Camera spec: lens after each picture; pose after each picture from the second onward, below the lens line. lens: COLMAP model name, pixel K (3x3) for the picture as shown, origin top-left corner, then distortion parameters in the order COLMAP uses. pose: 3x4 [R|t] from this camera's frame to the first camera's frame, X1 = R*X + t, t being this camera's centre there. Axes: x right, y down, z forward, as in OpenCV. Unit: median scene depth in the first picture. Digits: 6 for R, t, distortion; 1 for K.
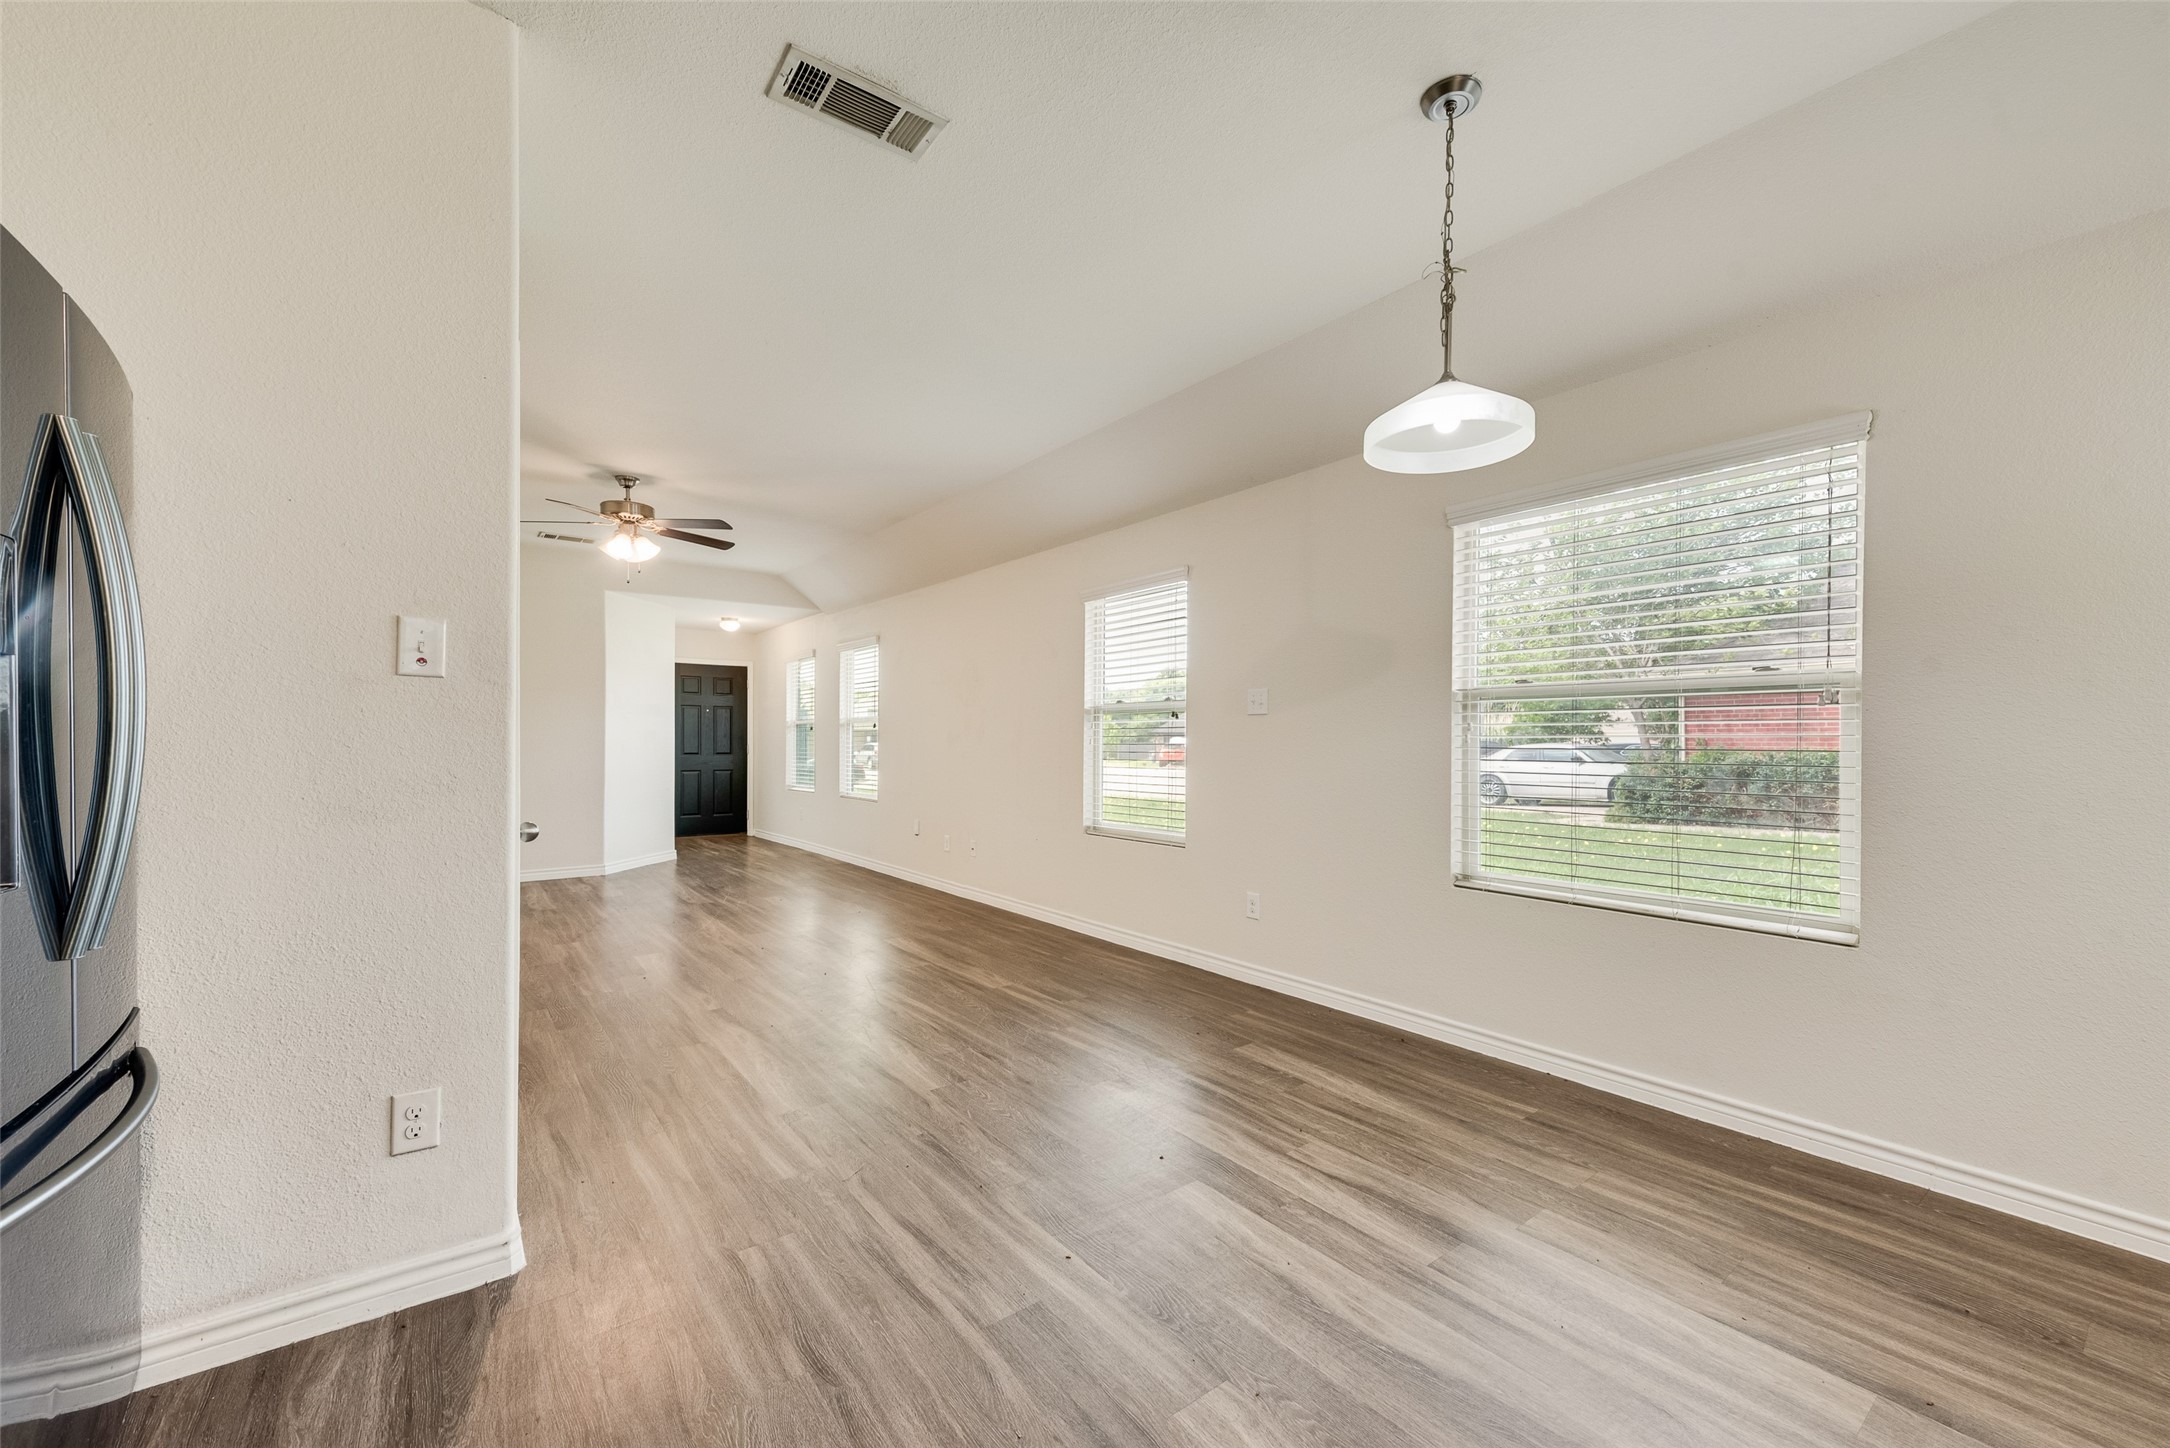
lens RADIAL K [[851.3, 0, 1091.4], [0, 851.3, 749.6], [0, 0, 1]] dist [0.013782, -0.005147]
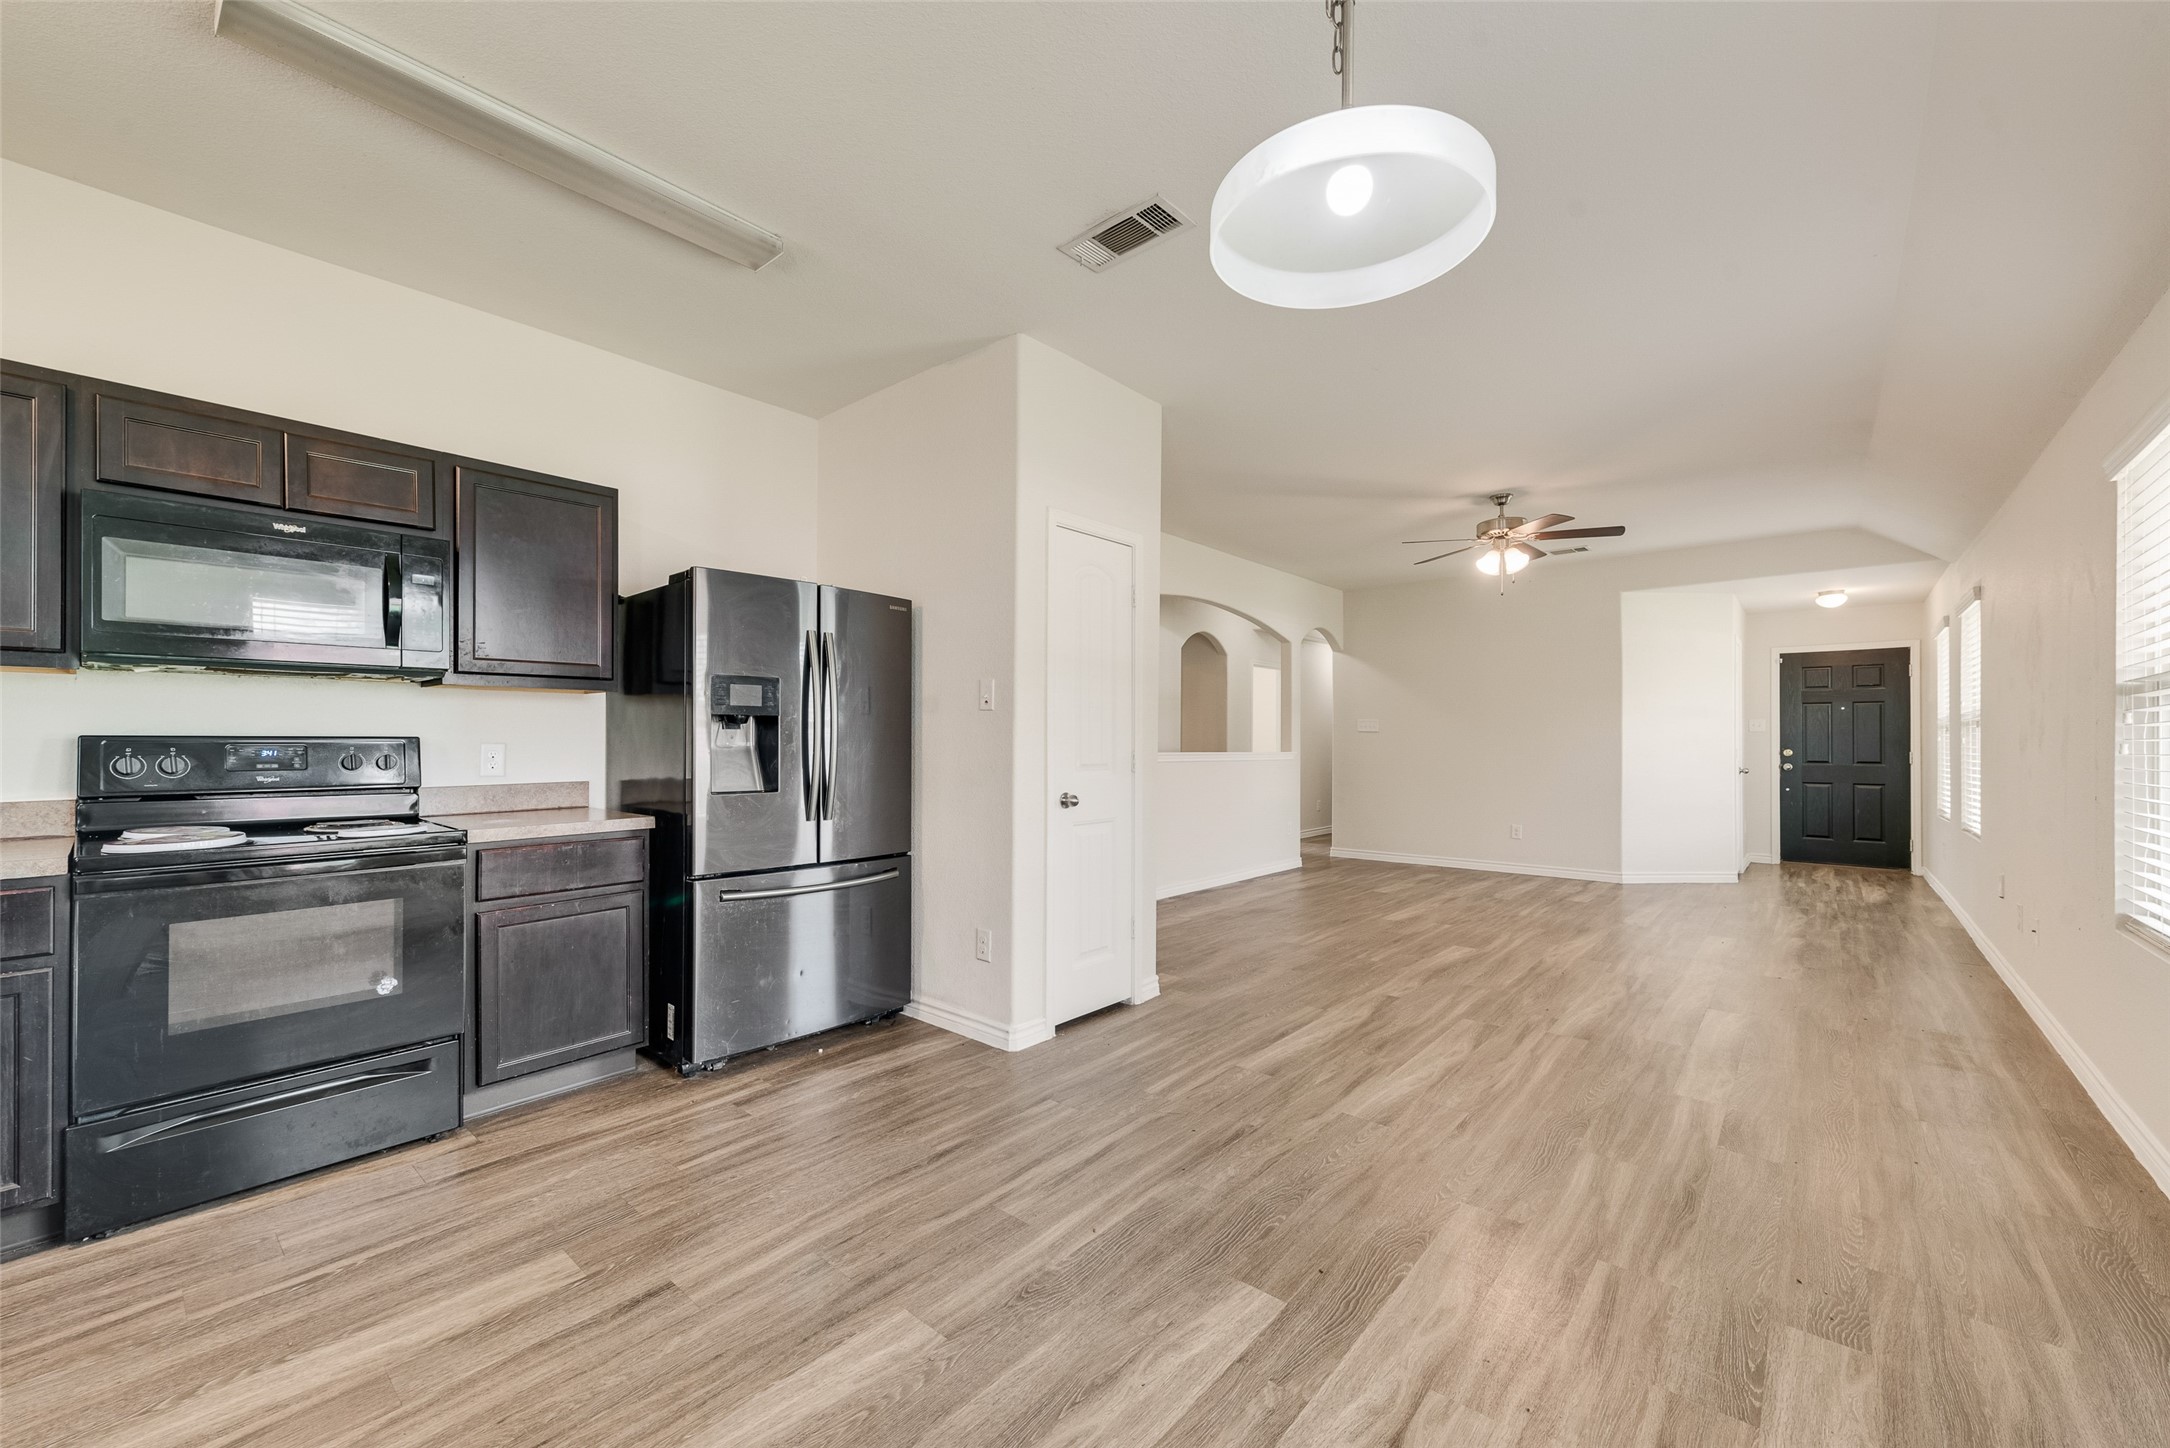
lens RADIAL K [[854.9, 0, 1084.4], [0, 854.9, 737.7], [0, 0, 1]] dist [0.019788, -0.005222]
pose [[0.200395, -0.007932, -0.979683, 0.677760], [-0.011965, 0.999873, -0.010543, -0.004553], [0.979642, 0.013834, 0.200275, 0.507025]]
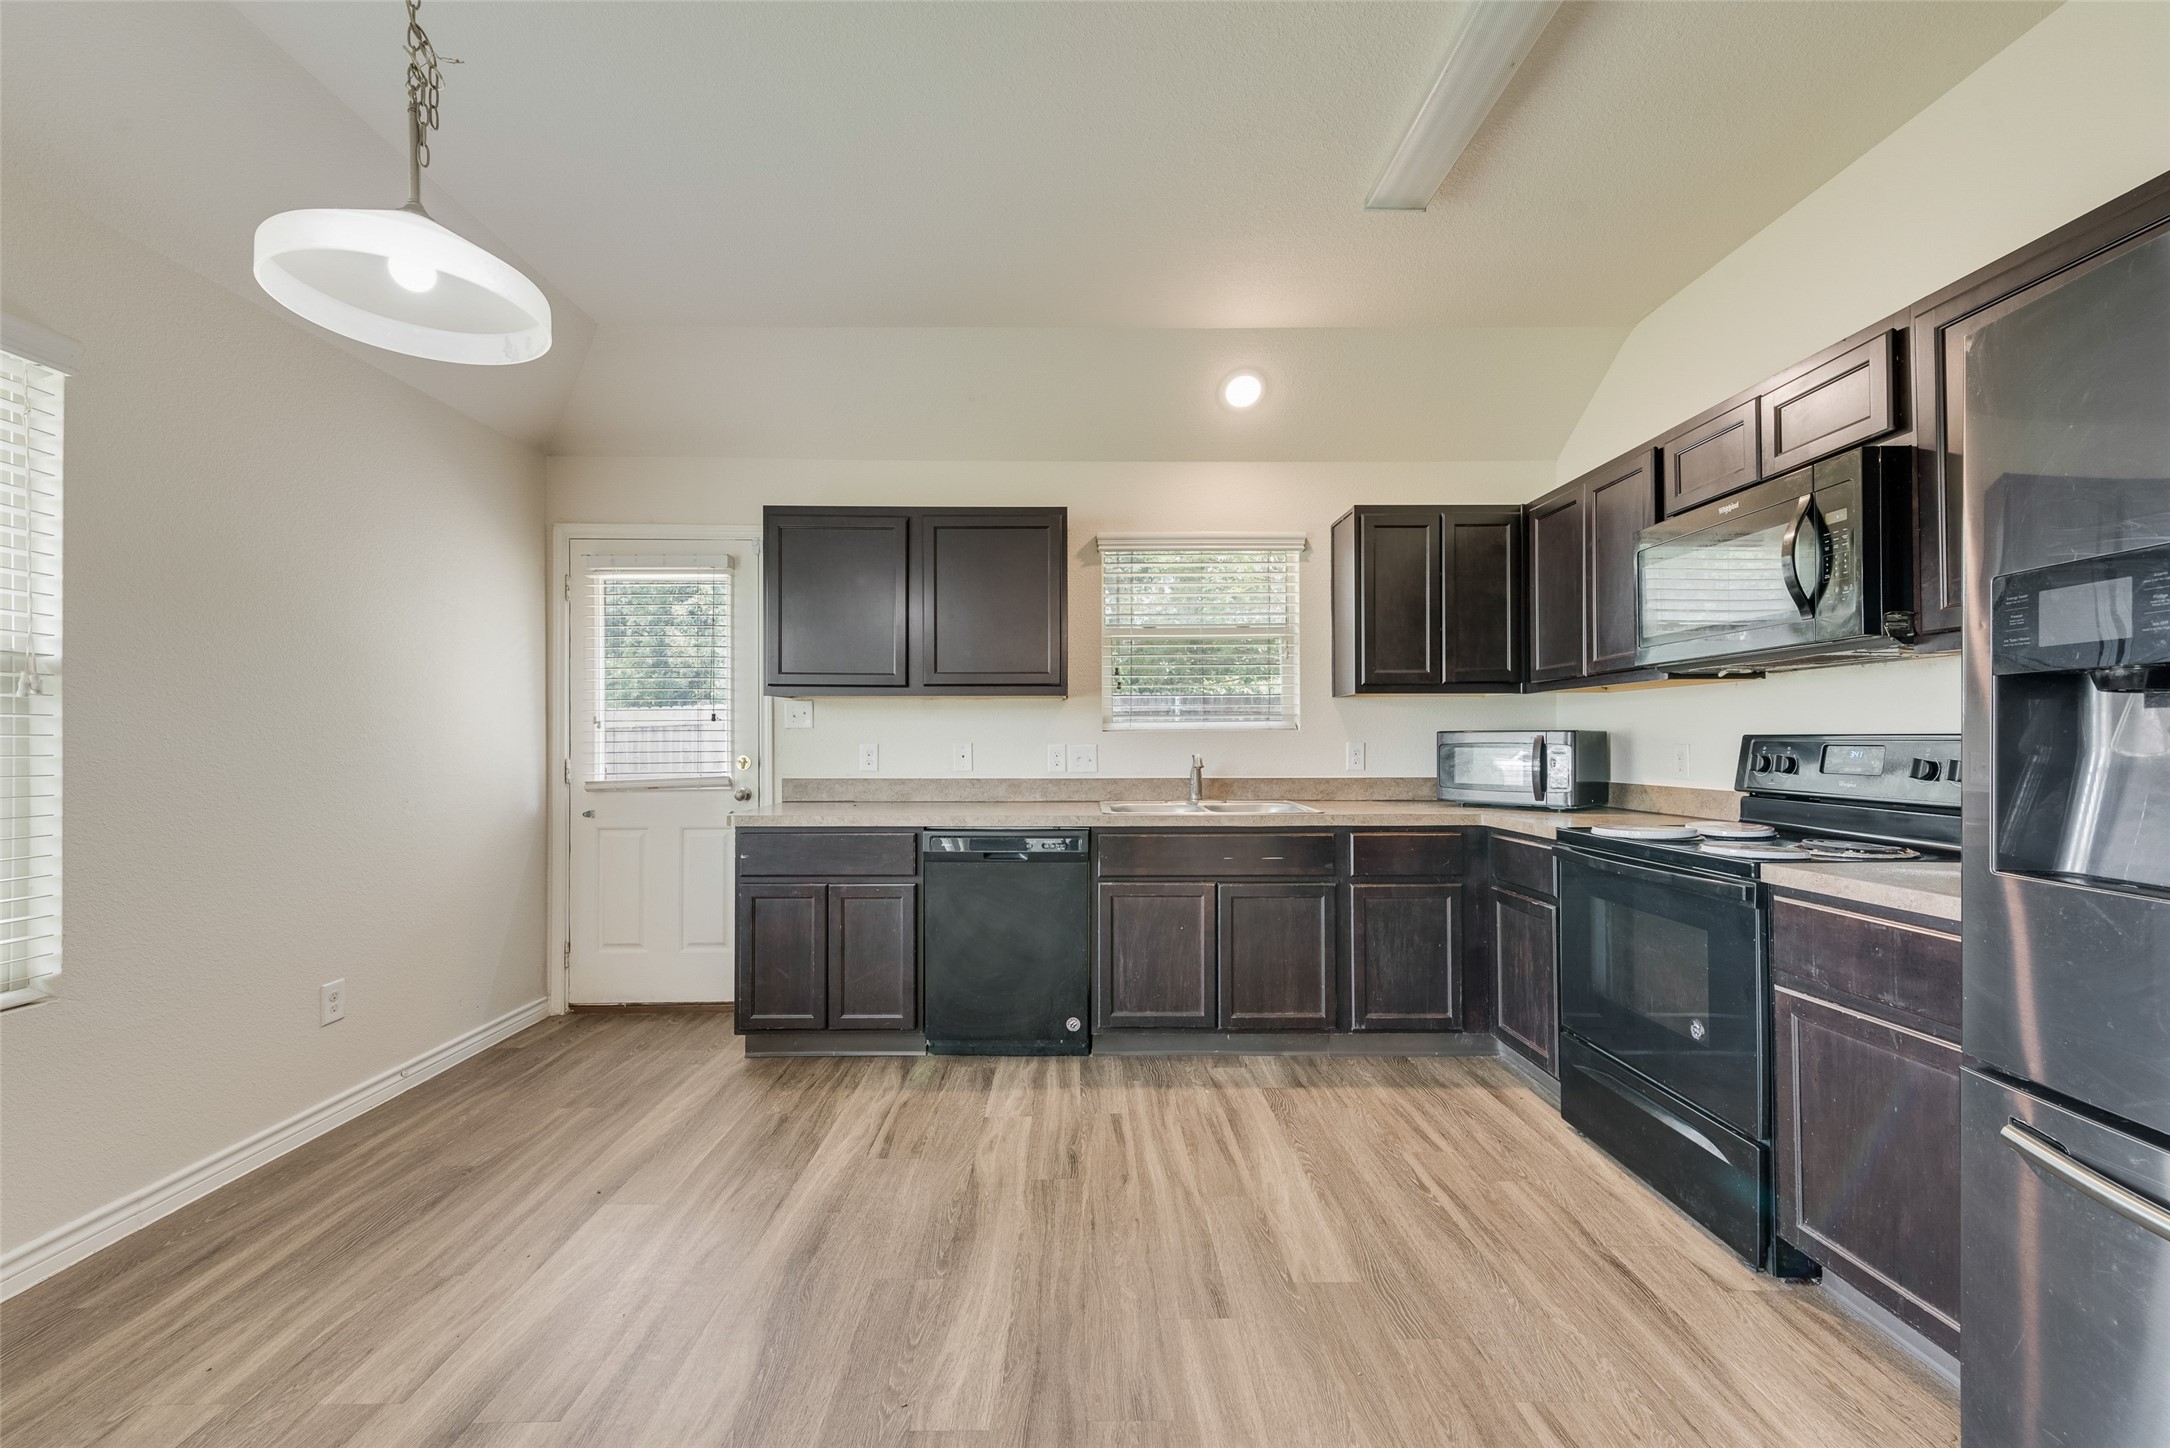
lens RADIAL K [[849.2, 0, 1082.2], [0, 849.2, 734.4], [0, 0, 1]] dist [0.016668, -0.004841]
pose [[-0.797338, -0.000003, 0.603533, -0.297433], [0.005038, 0.999965, 0.006662, -0.013696], [-0.603512, 0.008353, -0.797310, 0.873845]]
